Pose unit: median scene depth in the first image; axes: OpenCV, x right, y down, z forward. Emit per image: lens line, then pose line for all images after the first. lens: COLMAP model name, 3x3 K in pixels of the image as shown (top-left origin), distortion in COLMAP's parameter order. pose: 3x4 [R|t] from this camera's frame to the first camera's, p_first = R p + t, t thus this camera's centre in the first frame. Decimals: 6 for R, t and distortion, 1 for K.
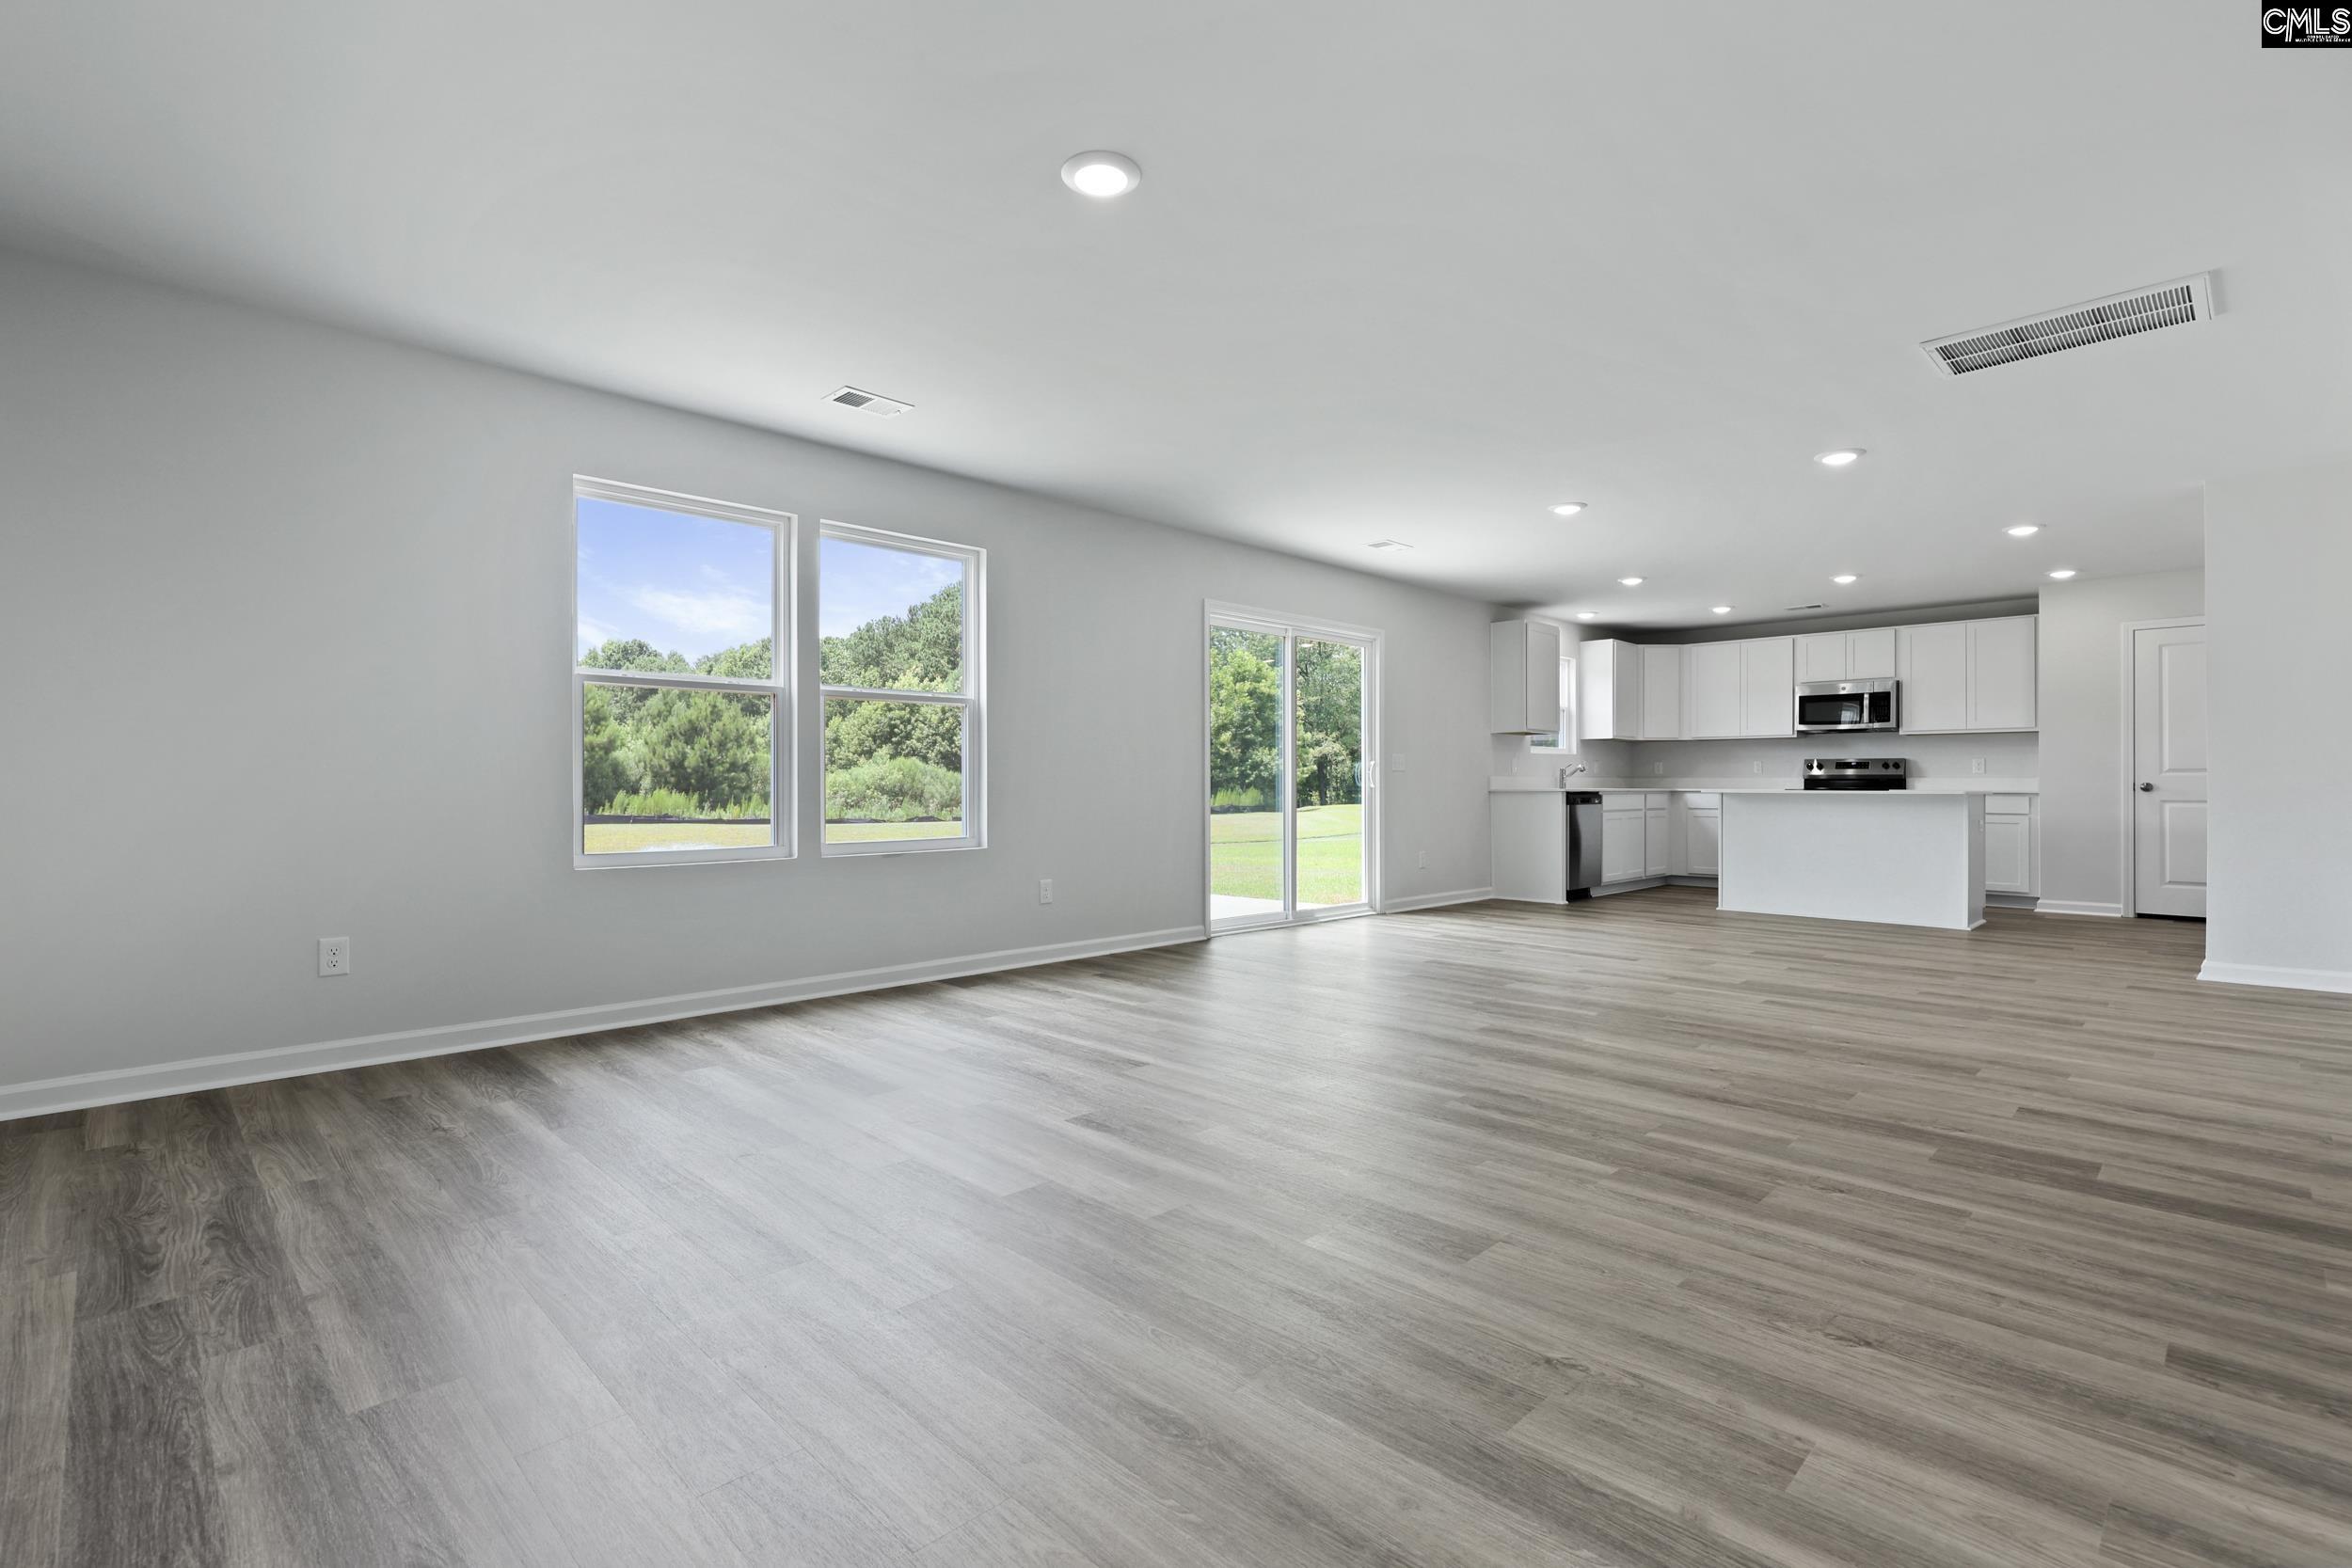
lens RADIAL K [[1069.8, 0, 1161.1], [0, 1069.8, 784.8], [0, 0, 1]] dist [0.004556, 0.000929]
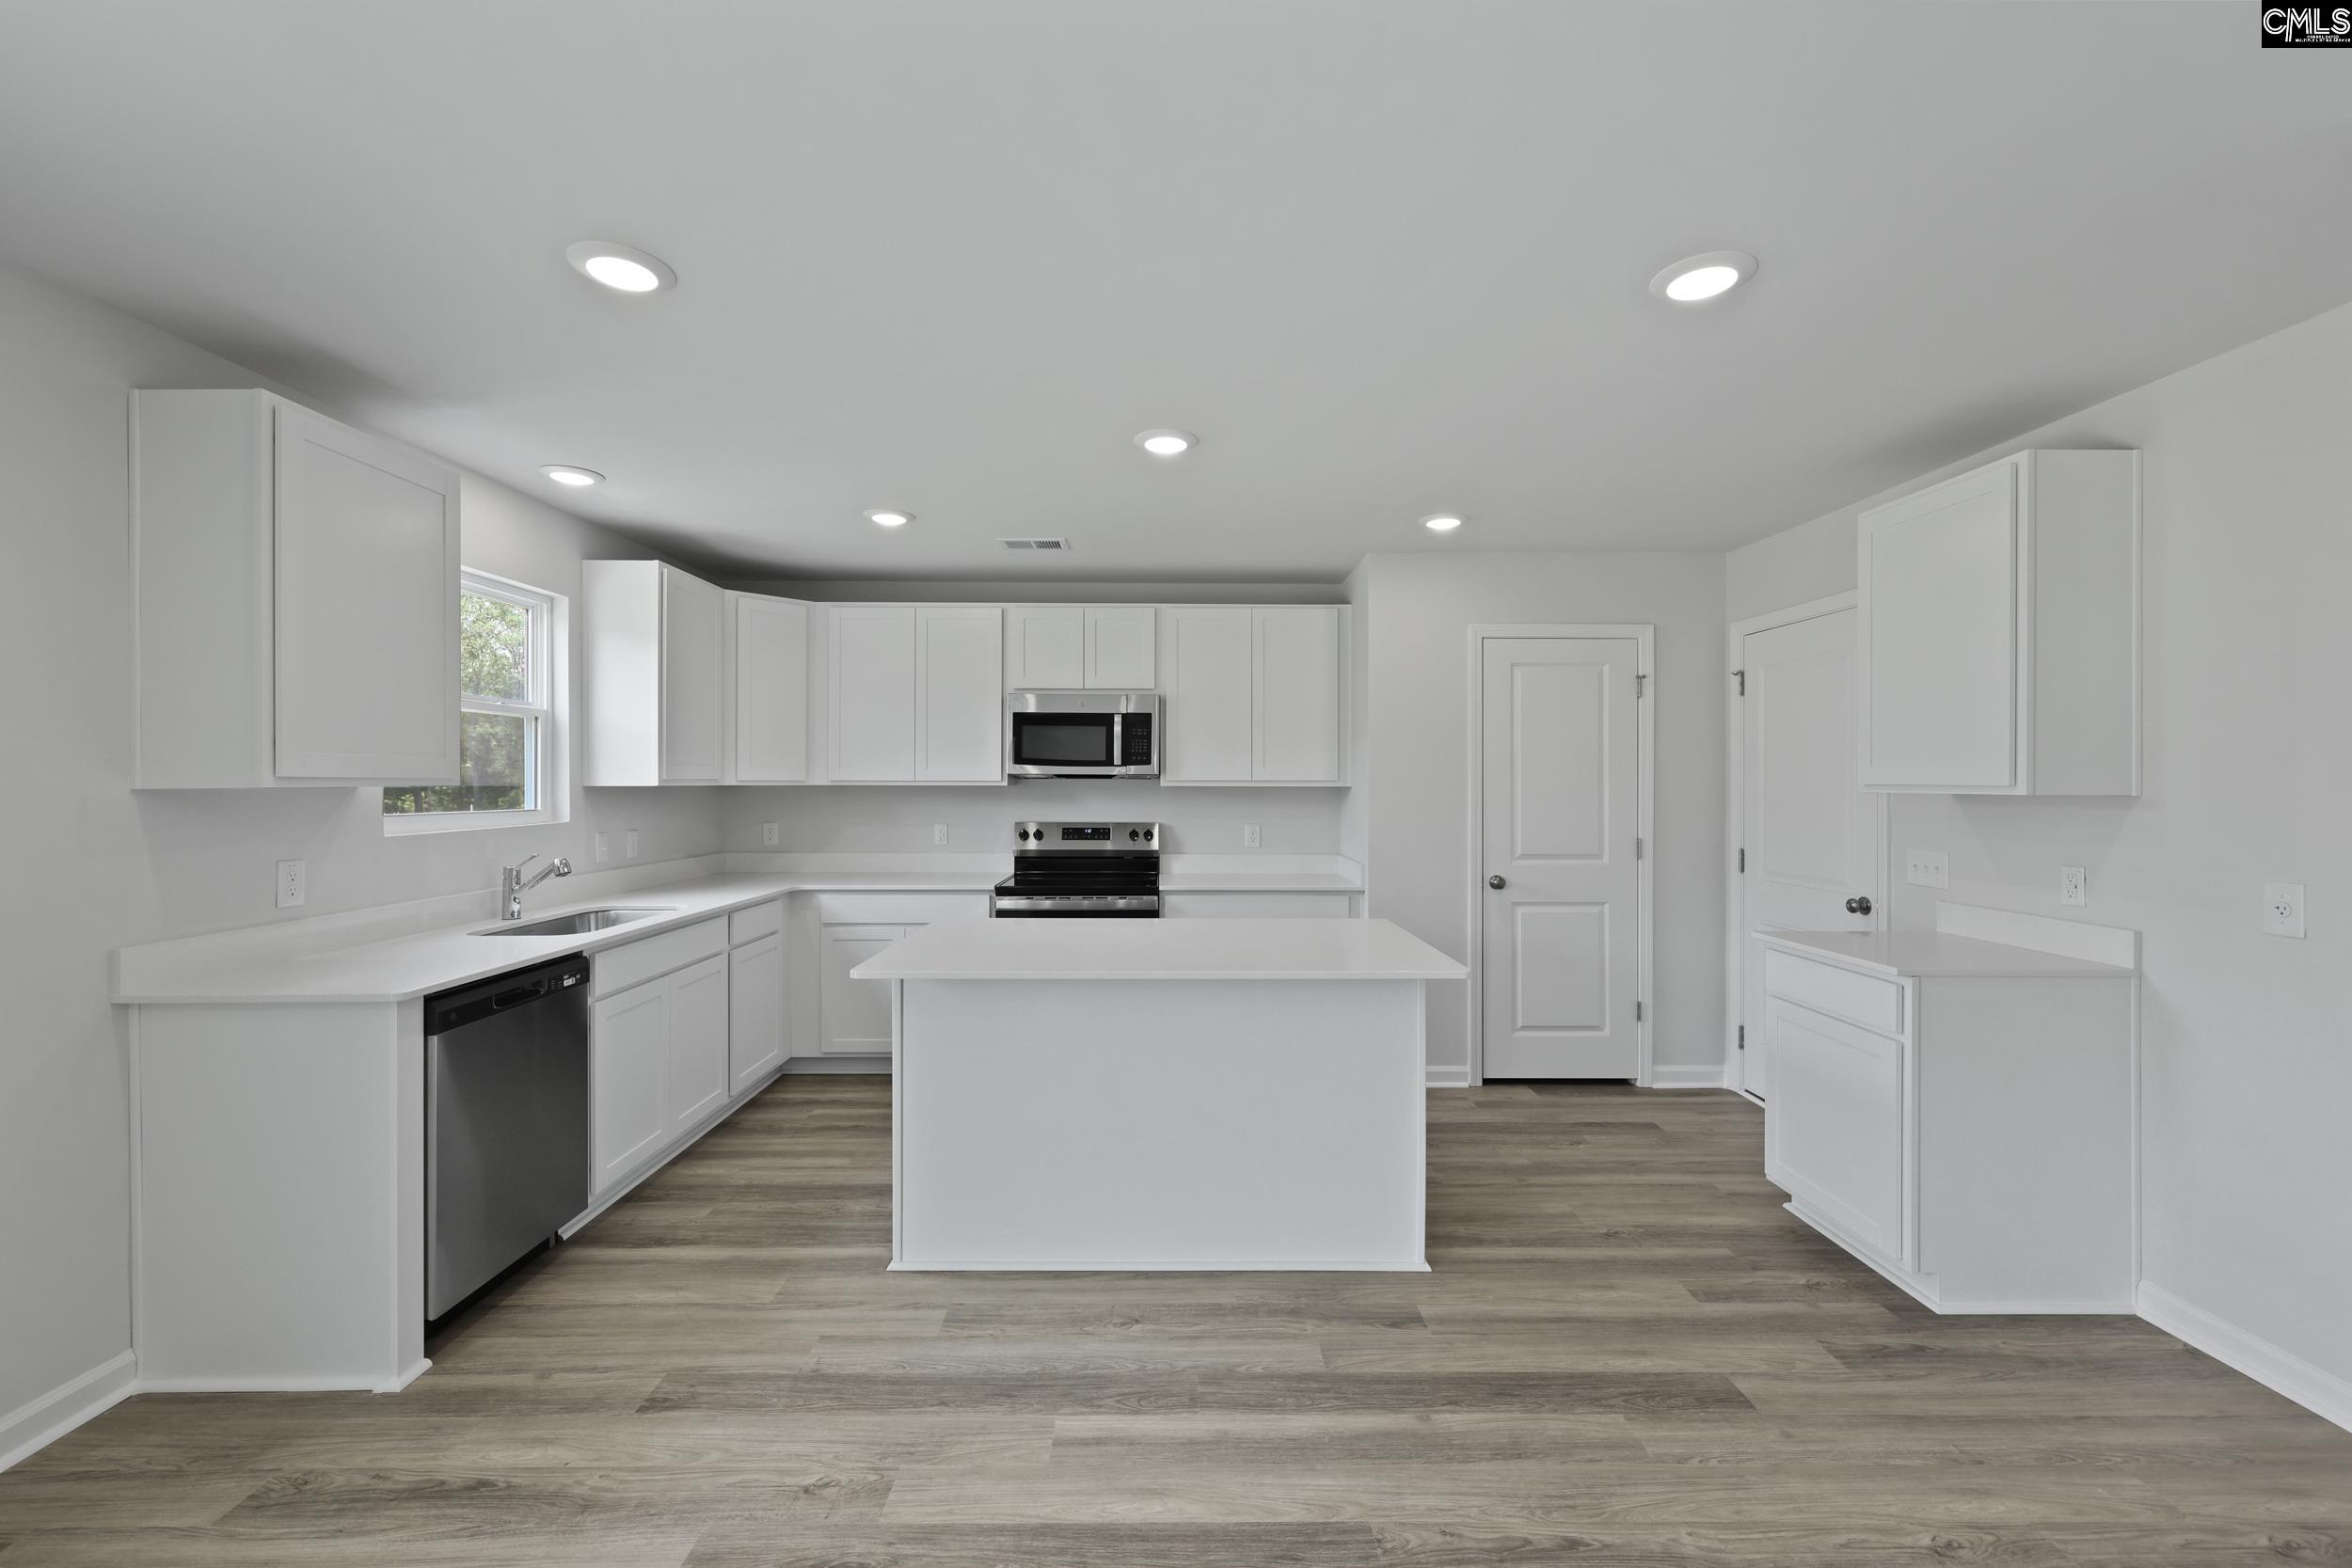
lens RADIAL K [[948.6, 0, 1175.3], [0, 948.6, 790.1], [0, 0, 1]] dist [-0.001282, 0.000666]
pose [[0.694988, -0.007600, 0.718981, 0.319514], [0.001047, 0.999954, 0.009558, -0.050203], [-0.719021, -0.005890, 0.694964, 0.635300]]
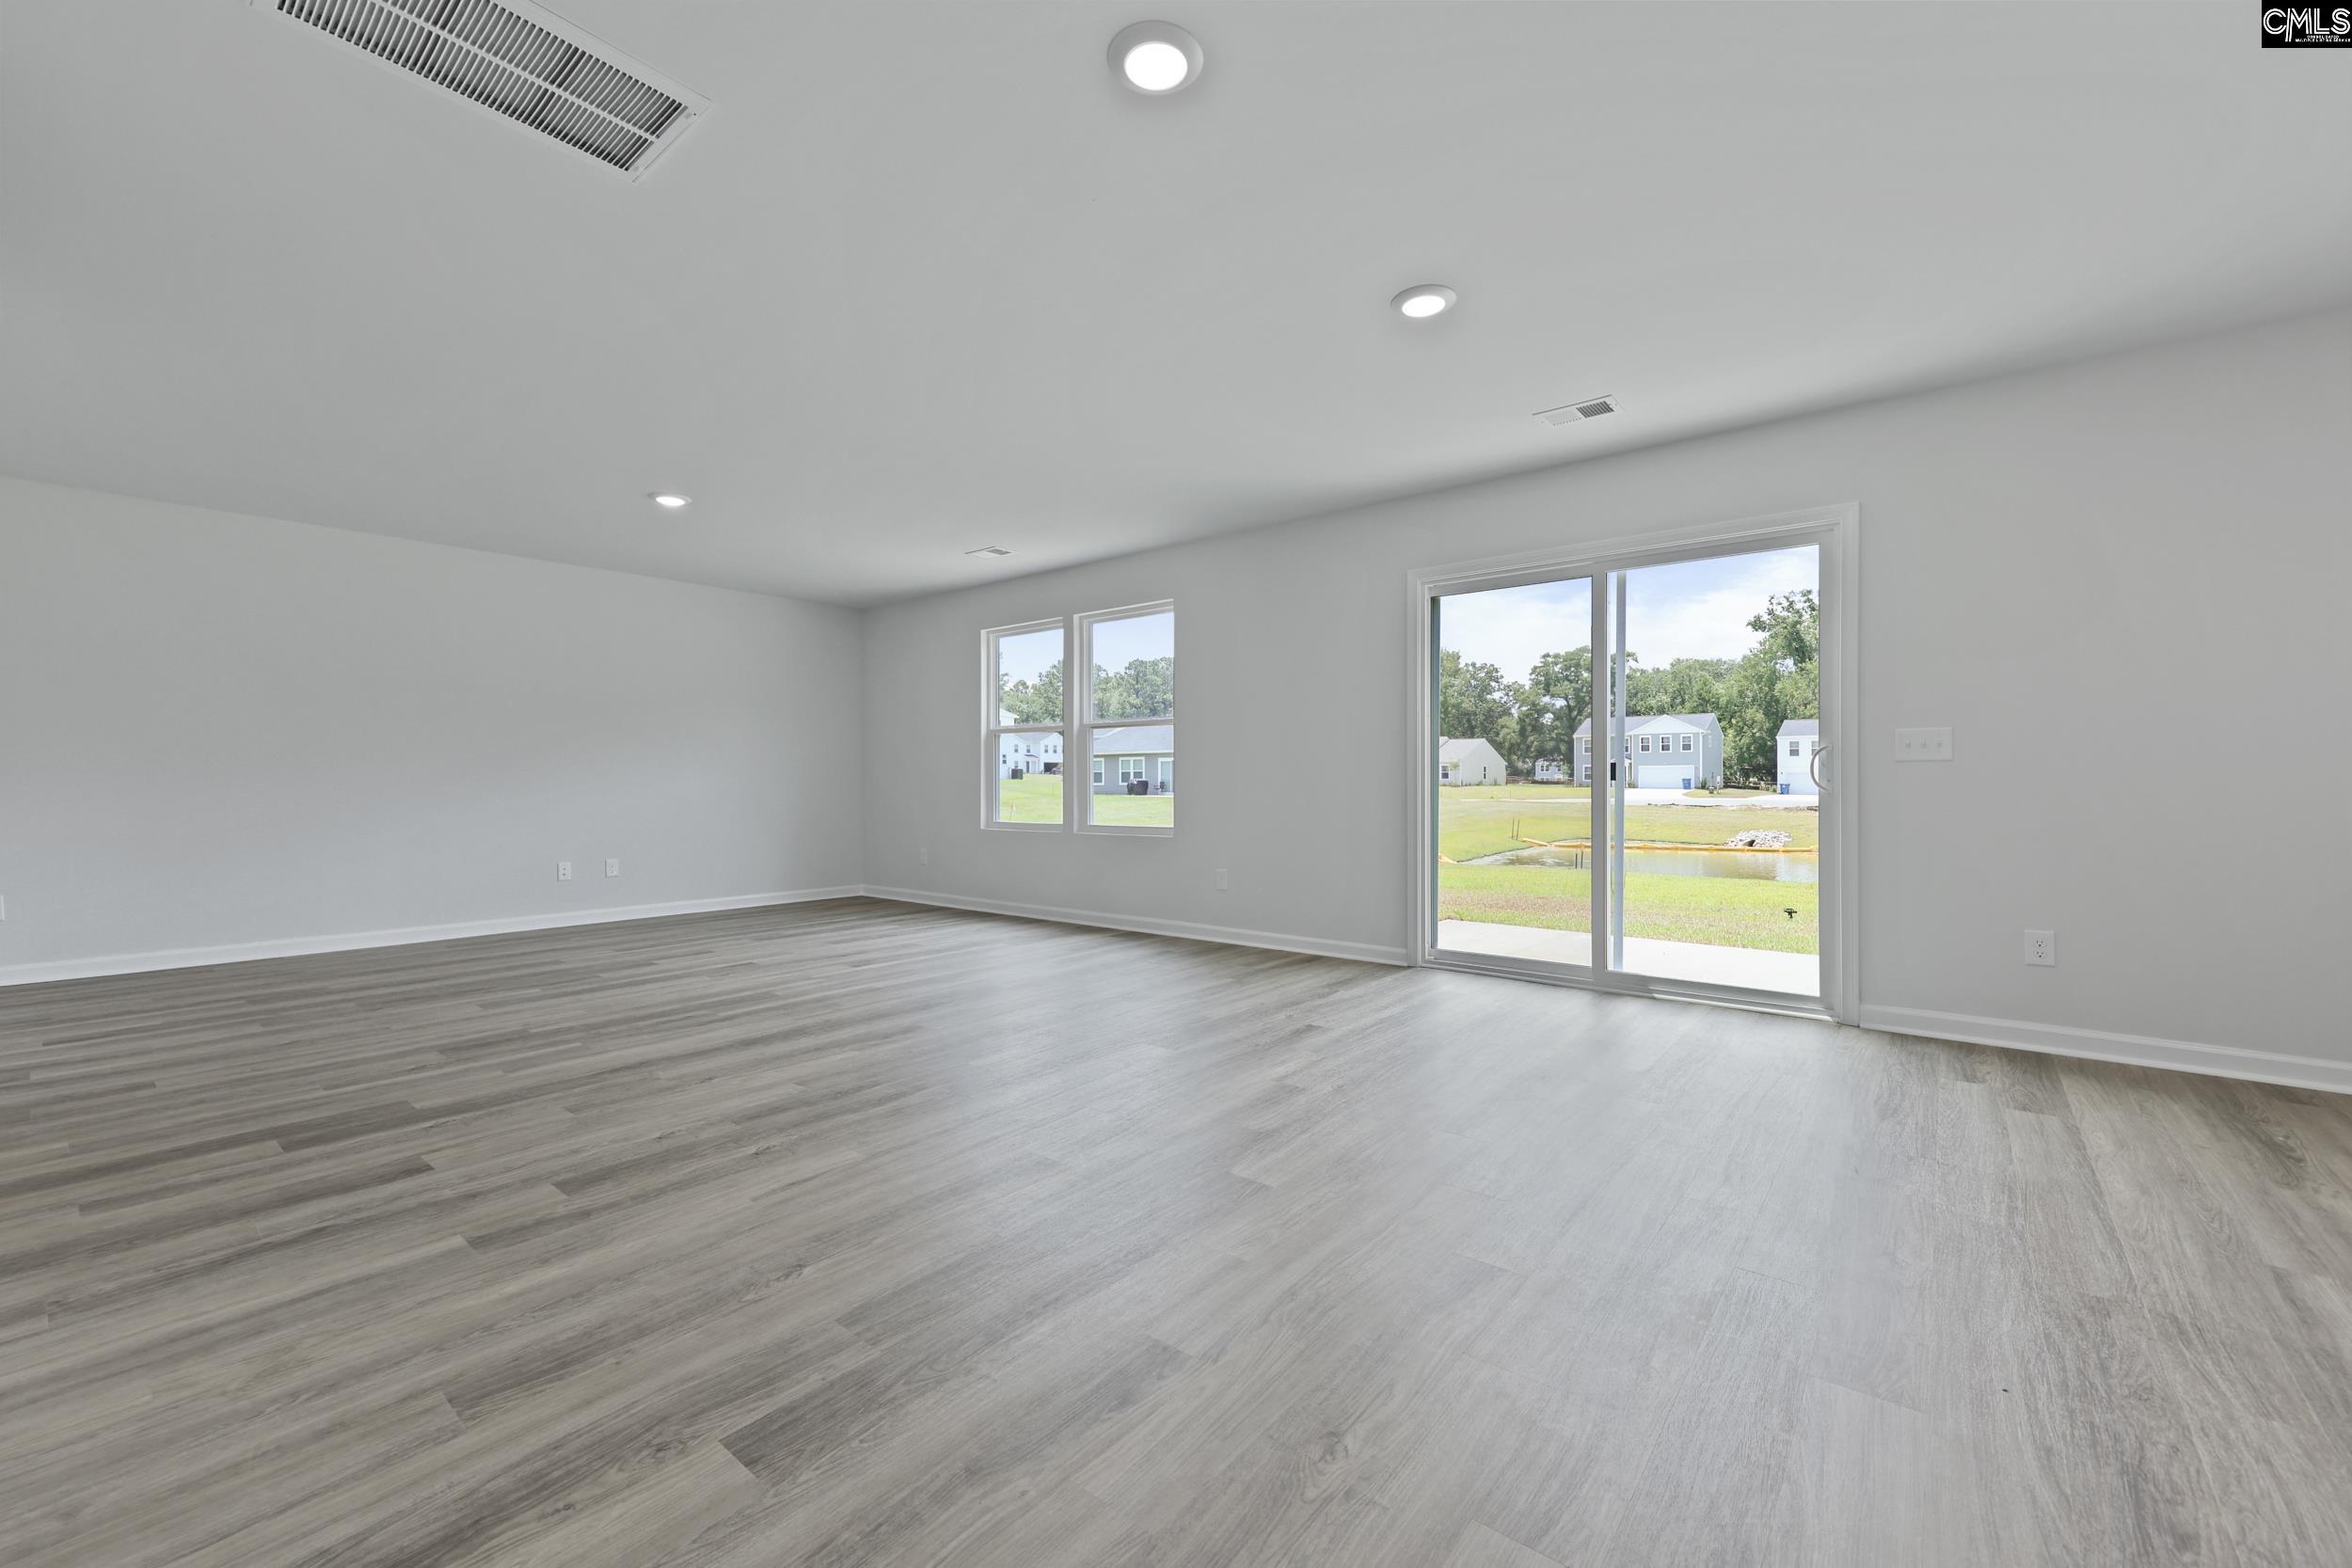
lens RADIAL K [[948.6, 0, 1166.7], [0, 948.6, 774.9], [0, 0, 1]] dist [-0.001282, 0.000666]
pose [[0.105768, -0.010050, -0.994340, 0.566574], [0.001471, 0.999949, -0.009950, -0.000685], [0.994390, -0.000410, 0.105777, 0.527337]]
